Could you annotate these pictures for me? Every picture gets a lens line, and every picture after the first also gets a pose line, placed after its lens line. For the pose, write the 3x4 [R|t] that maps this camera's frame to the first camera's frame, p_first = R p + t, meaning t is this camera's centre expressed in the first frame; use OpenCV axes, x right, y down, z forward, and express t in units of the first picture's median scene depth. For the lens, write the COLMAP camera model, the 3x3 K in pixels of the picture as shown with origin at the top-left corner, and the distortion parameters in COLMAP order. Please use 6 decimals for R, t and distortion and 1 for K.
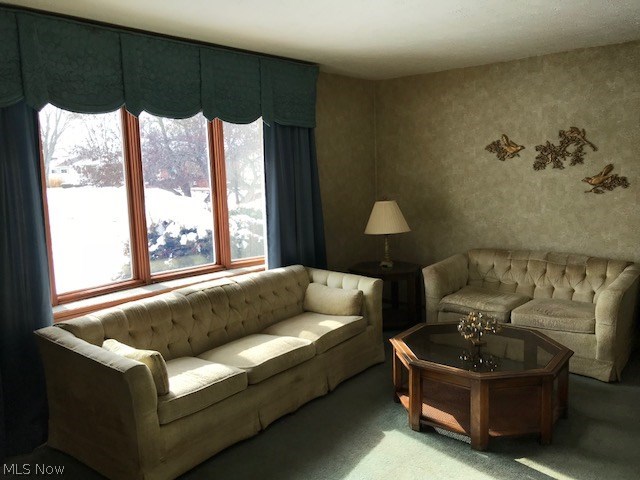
lens RADIAL K [[529.7, 0, 323.1], [0, 529.7, 239.0], [0, 0, 1]] dist [0.005859, -0.000747]
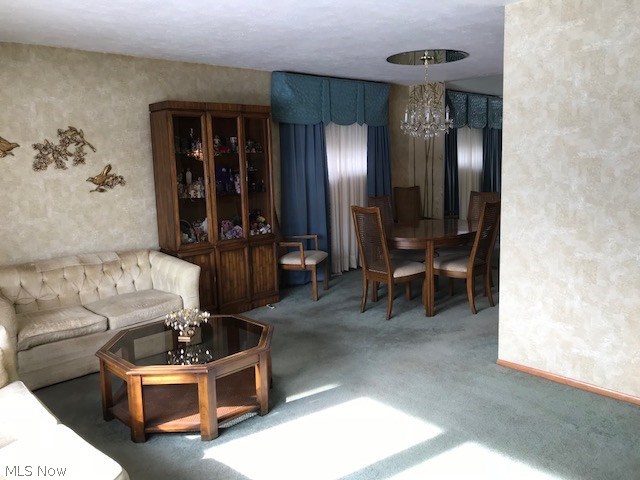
lens RADIAL K [[529.7, 0, 322.9], [0, 529.7, 238.4], [0, 0, 1]] dist [0.005859, -0.000747]
pose [[0.092137, -0.126019, 0.987740, -0.476384], [0.152747, 0.982007, 0.111039, -0.044047], [-0.983961, 0.140644, 0.109729, 0.448858]]
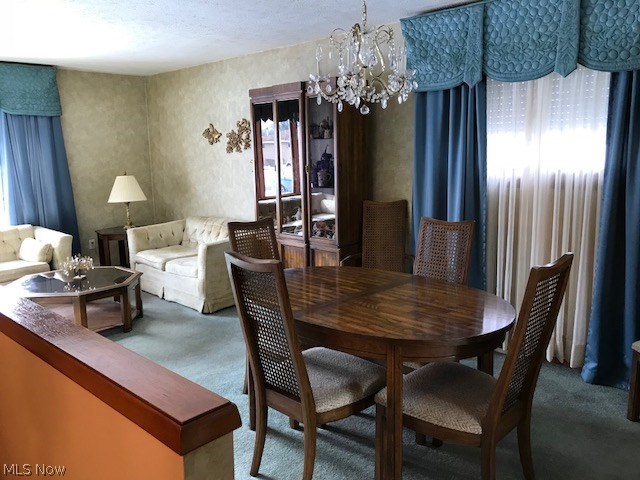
lens RADIAL K [[529.7, 0, 320.0], [0, 529.7, 243.9], [0, 0, 1]] dist [0.005859, -0.000747]
pose [[0.998299, 0.022736, -0.053679, 0.707604], [-0.020197, 0.998673, 0.047371, 0.020113], [0.054685, -0.046206, 0.997434, -0.241408]]
